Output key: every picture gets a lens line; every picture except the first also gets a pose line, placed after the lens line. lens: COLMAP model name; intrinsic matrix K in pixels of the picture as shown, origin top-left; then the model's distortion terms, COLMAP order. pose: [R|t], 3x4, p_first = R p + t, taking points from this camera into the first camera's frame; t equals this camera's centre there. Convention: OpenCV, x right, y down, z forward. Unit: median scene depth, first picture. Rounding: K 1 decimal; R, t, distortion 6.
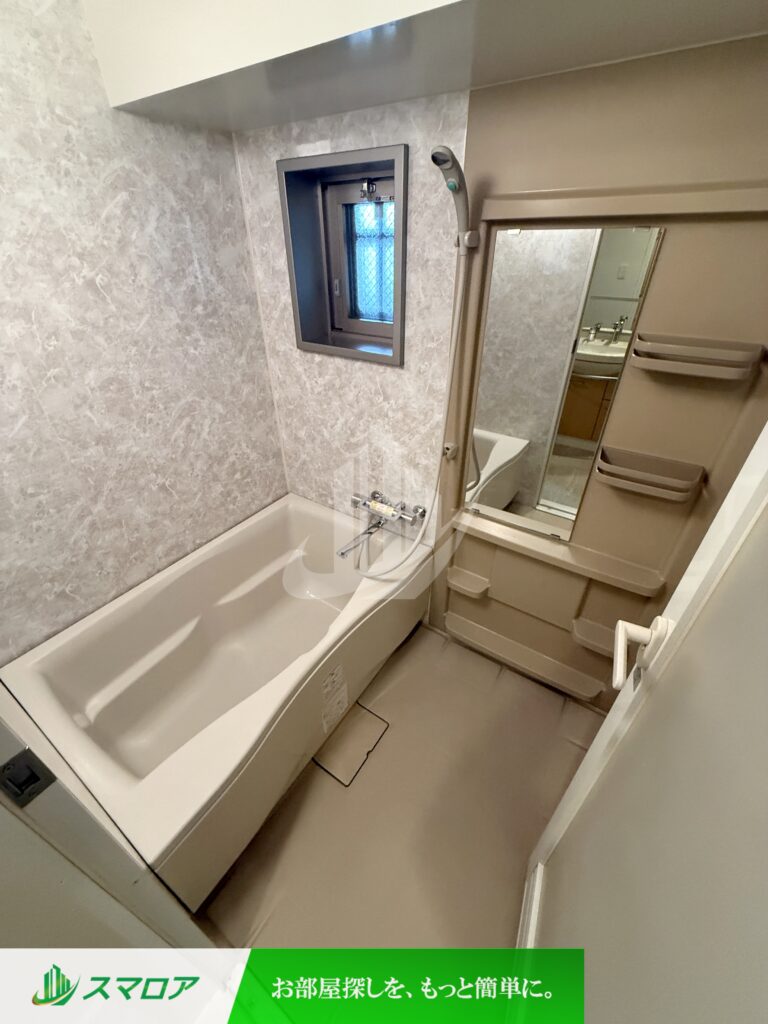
lens RADIAL K [[411.1, 0, 384.0], [0, 411.1, 512.0], [0, 0, 1]] dist [0.002473, -0.000145]
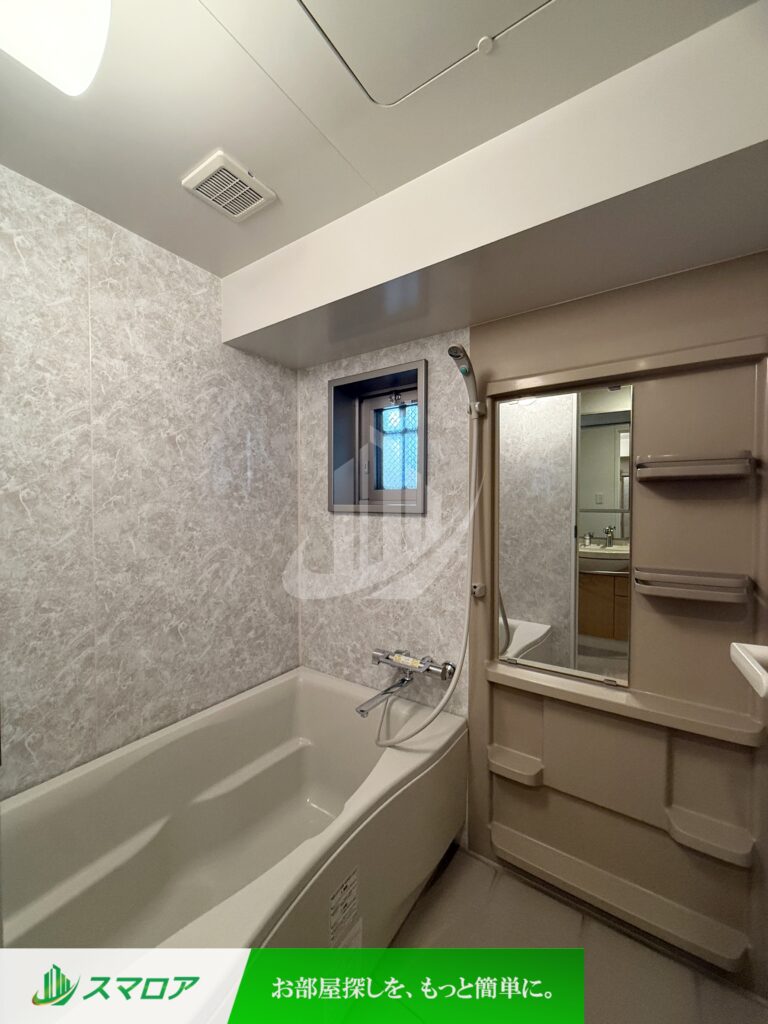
lens RADIAL K [[411.1, 0, 384.0], [0, 411.1, 512.0], [0, 0, 1]] dist [0.002473, -0.000145]
pose [[0.999916, 0.005062, -0.011920, -0.049174], [-0.010625, 0.846919, -0.531616, 0.204656], [0.007404, 0.531698, 0.846902, 0.064345]]
